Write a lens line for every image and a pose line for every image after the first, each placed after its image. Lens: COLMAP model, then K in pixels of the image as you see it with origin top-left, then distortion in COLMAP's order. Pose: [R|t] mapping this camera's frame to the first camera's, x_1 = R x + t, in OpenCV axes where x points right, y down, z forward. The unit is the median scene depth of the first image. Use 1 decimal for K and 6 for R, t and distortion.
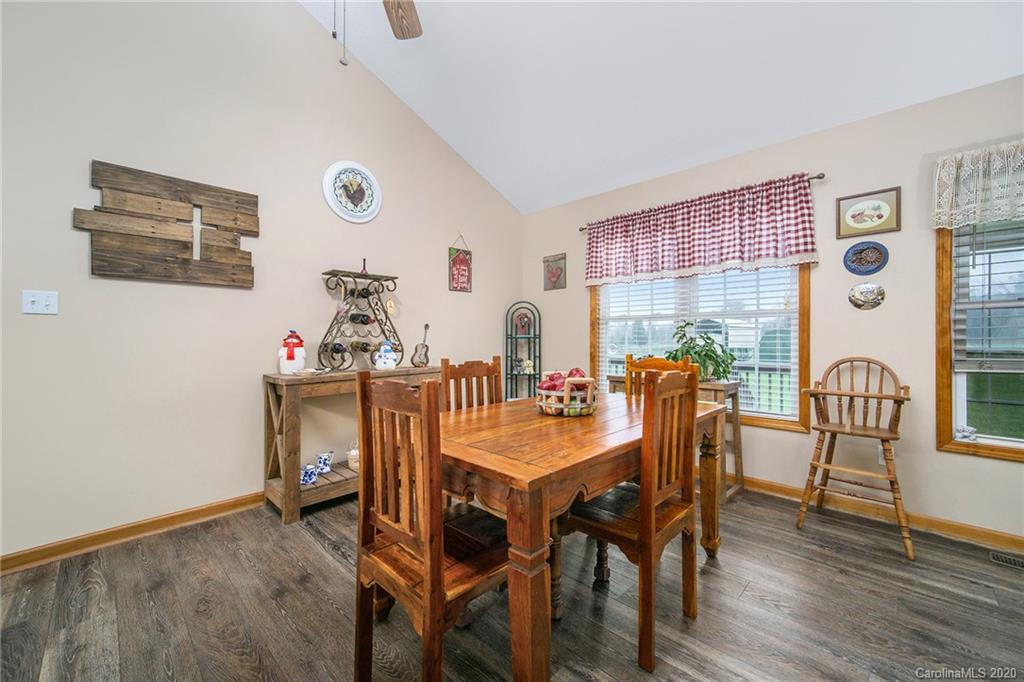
lens RADIAL K [[406.7, 0, 507.3], [0, 406.7, 336.4], [0, 0, 1]] dist [-0.002339, -0.000092]
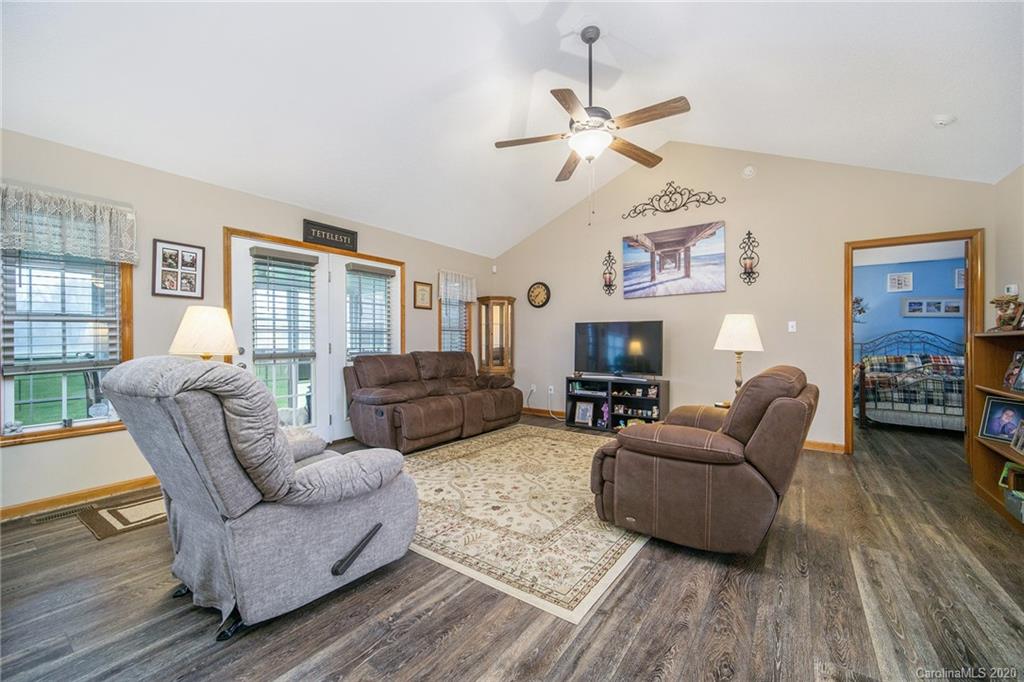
lens RADIAL K [[421.5, 0, 504.6], [0, 421.5, 346.3], [0, 0, 1]] dist [0.002452, -0.000043]
pose [[-0.145318, -0.012910, 0.989301, -0.231191], [0.000033, 0.999915, 0.013053, -0.004829], [-0.989385, 0.001929, -0.145306, -0.184377]]
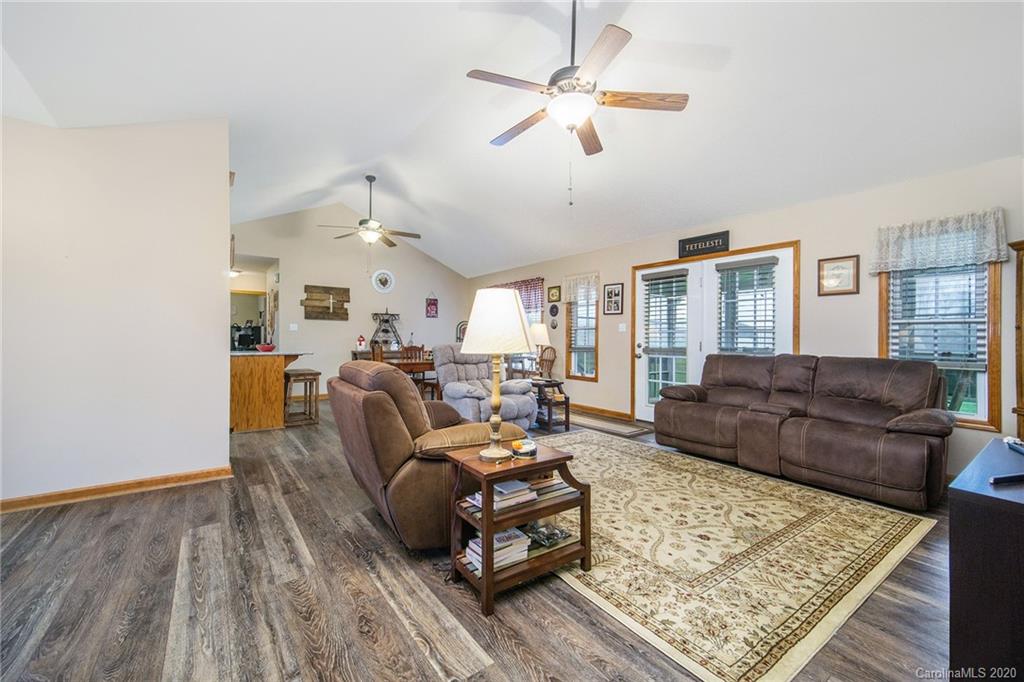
lens RADIAL K [[421.5, 0, 504.6], [0, 421.5, 346.3], [0, 0, 1]] dist [0.002452, -0.000043]
pose [[0.983219, 0.012116, -0.182024, 0.973210], [-0.008685, 0.999769, 0.019639, -0.004499], [0.182220, -0.017728, 0.983098, -1.674670]]
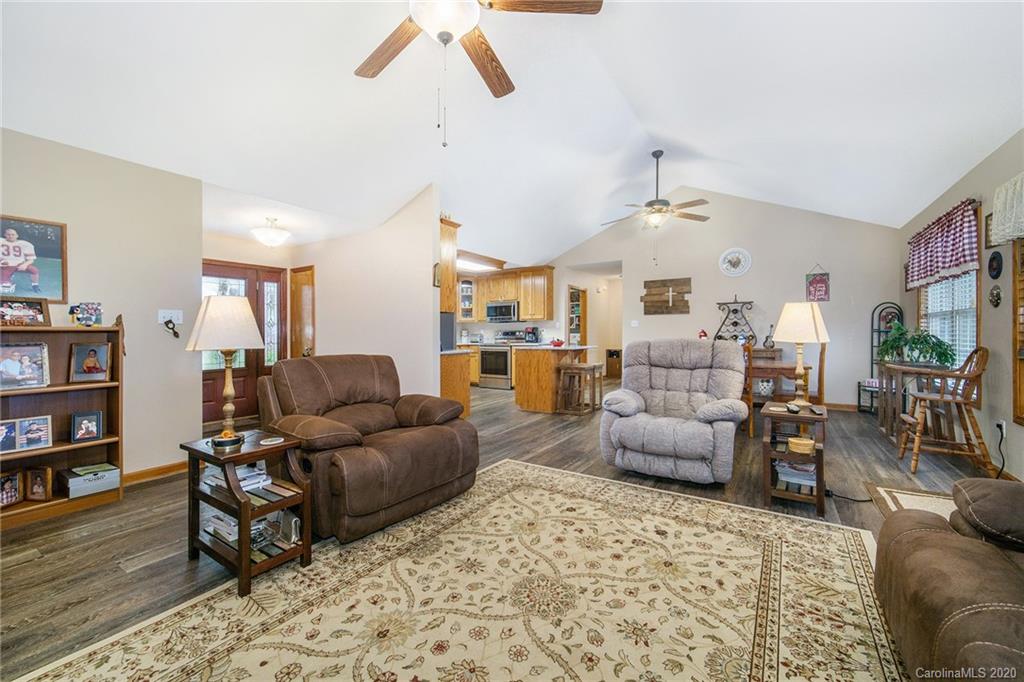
lens RADIAL K [[409.8, 0, 490.4], [0, 409.8, 336.3], [0, 0, 1]] dist [0.003583, 0.000071]
pose [[0.159154, 0.001750, -0.987252, 1.681687], [0.011790, 0.999924, 0.003673, 0.000763], [0.987183, -0.012224, 0.159121, -0.639183]]
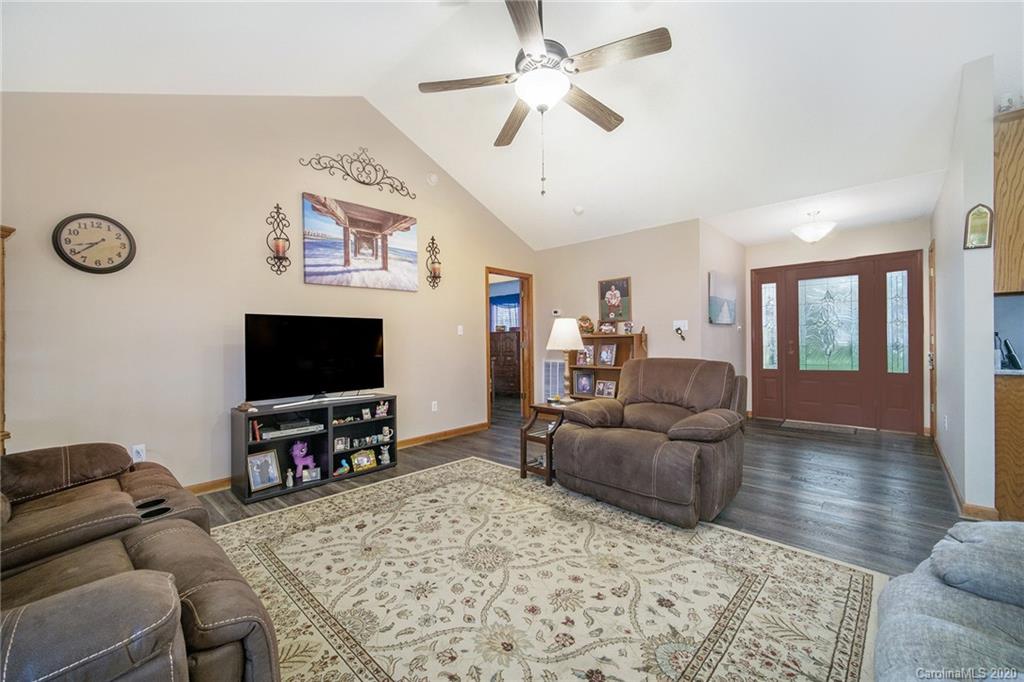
lens RADIAL K [[415.8, 0, 524.2], [0, 415.8, 340.3], [0, 0, 1]] dist [0.005856, -0.000014]
pose [[-0.999256, 0.013763, -0.036041, 1.022173], [0.013868, 0.999900, -0.002647, -0.007332], [0.036001, -0.003144, -0.999347, 0.330677]]
